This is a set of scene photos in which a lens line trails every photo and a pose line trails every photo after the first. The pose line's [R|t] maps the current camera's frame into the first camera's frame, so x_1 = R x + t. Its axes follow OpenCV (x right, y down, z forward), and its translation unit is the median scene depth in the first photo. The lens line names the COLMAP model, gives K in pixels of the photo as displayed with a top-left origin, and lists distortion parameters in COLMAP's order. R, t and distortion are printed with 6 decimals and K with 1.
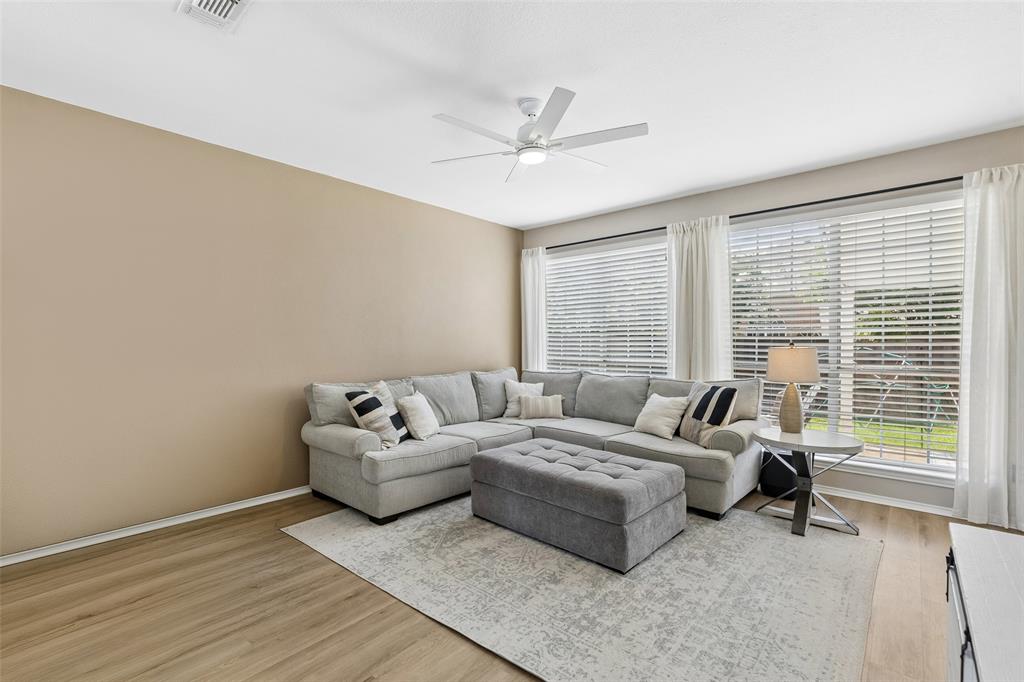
lens RADIAL K [[457.2, 0, 506.9], [0, 457.2, 345.0], [0, 0, 1]] dist [0.004047, 0.000339]
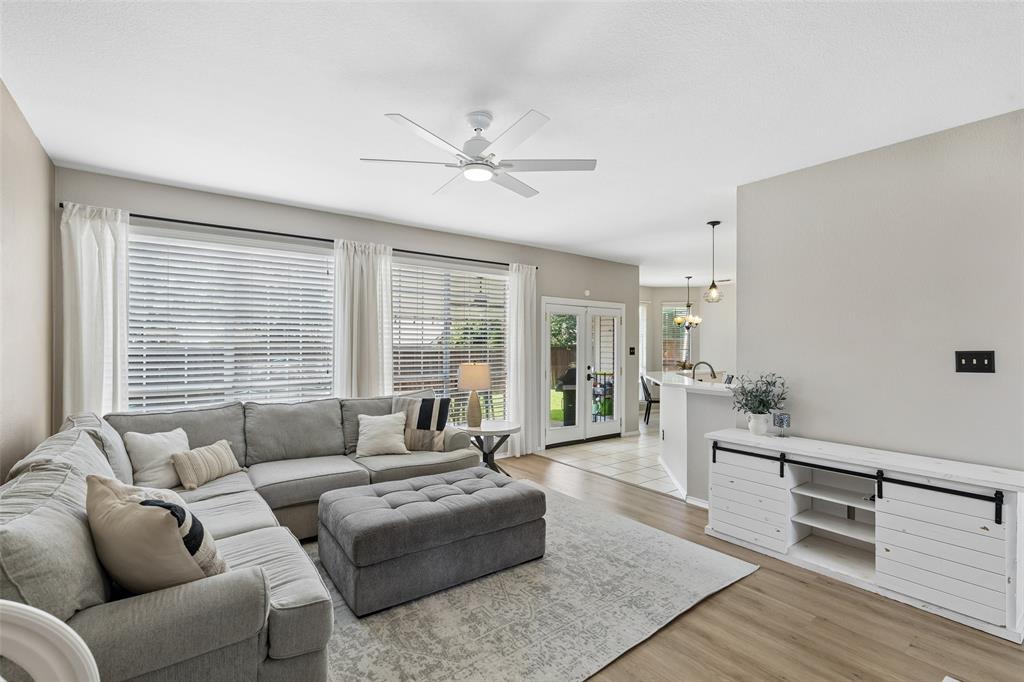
lens RADIAL K [[457.2, 0, 506.9], [0, 457.2, 345.0], [0, 0, 1]] dist [0.004047, 0.000339]
pose [[0.207238, 0.002637, 0.978287, -0.823019], [0.010960, 0.999927, -0.005017, -0.048958], [-0.978229, 0.011762, 0.207194, 0.720500]]
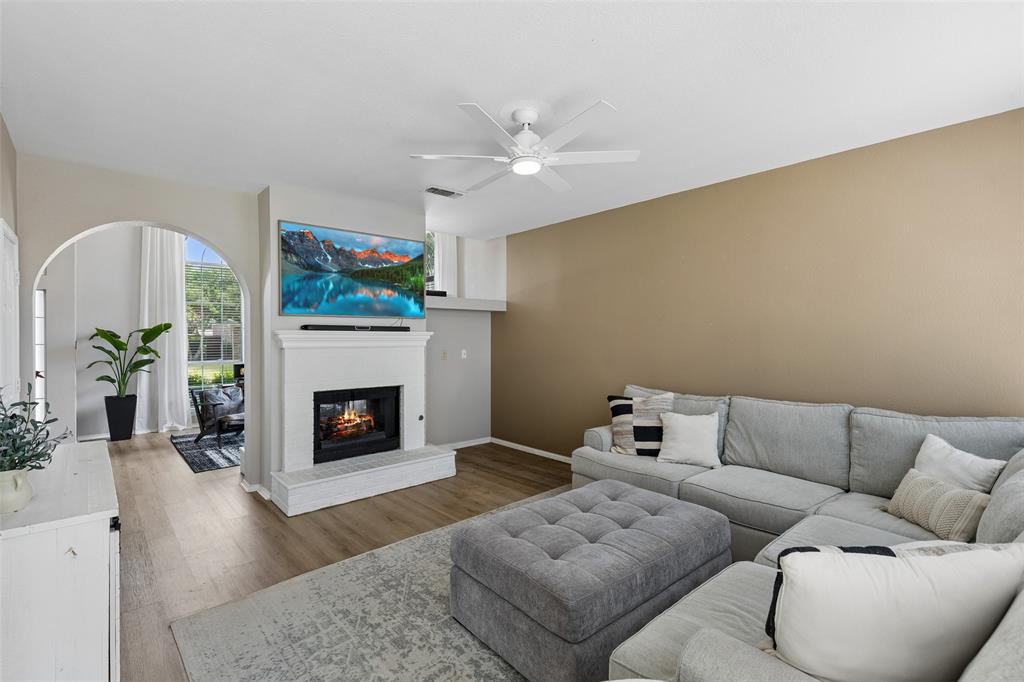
lens RADIAL K [[462.3, 0, 508.3], [0, 462.3, 339.4], [0, 0, 1]] dist [0.004728, 0.001326]
pose [[-0.117226, 0.004964, -0.993093, 0.992519], [-0.009239, 0.999939, 0.006089, -0.048945], [0.993062, 0.009889, -0.117173, 1.043290]]
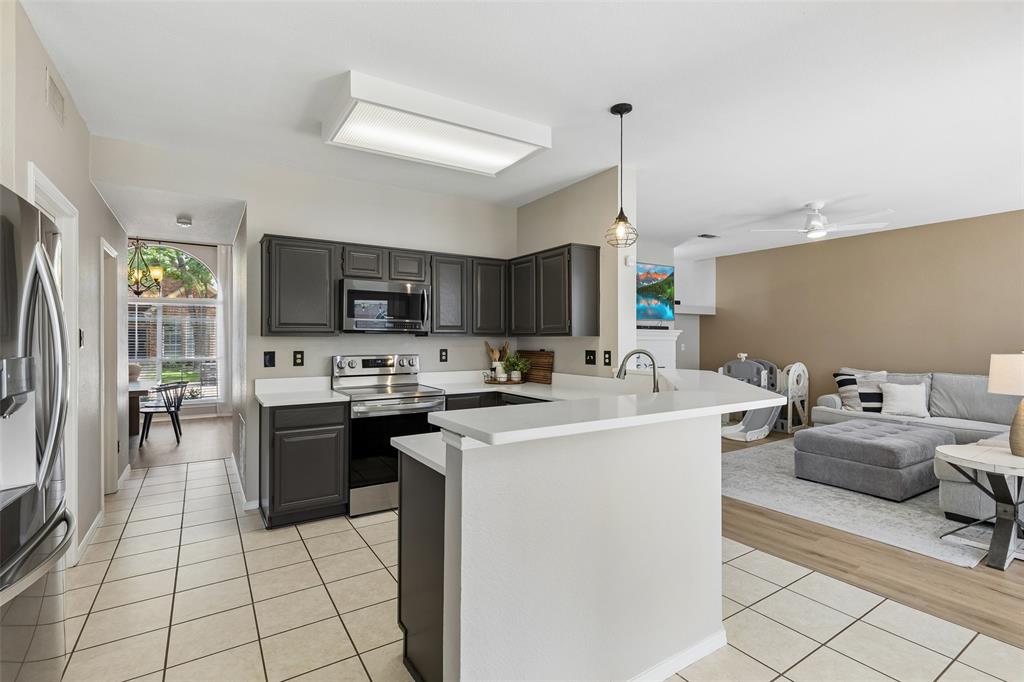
lens RADIAL K [[479.6, 0, 512.7], [0, 479.6, 339.0], [0, 0, 1]] dist [0.000020, -0.000318]
pose [[-0.262584, -0.000736, -0.964909, 1.971482], [-0.012141, 0.999923, 0.002542, -0.013109], [0.964833, 0.012382, -0.262573, 0.375429]]
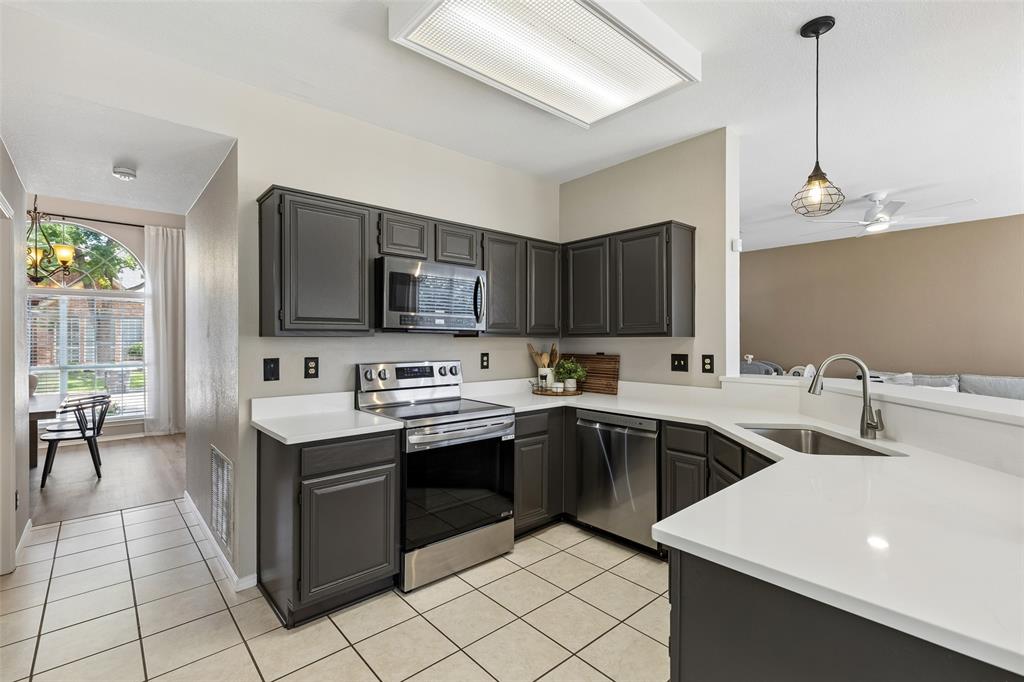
lens RADIAL K [[463.8, 0, 512.0], [0, 463.8, 341.0], [0, 0, 1]] dist [0.010294, -0.000606]
pose [[-0.115732, 0.000594, -0.993280, 1.713836], [-0.011541, 0.999932, 0.001943, -0.007685], [0.993213, 0.011688, -0.115718, -0.046327]]
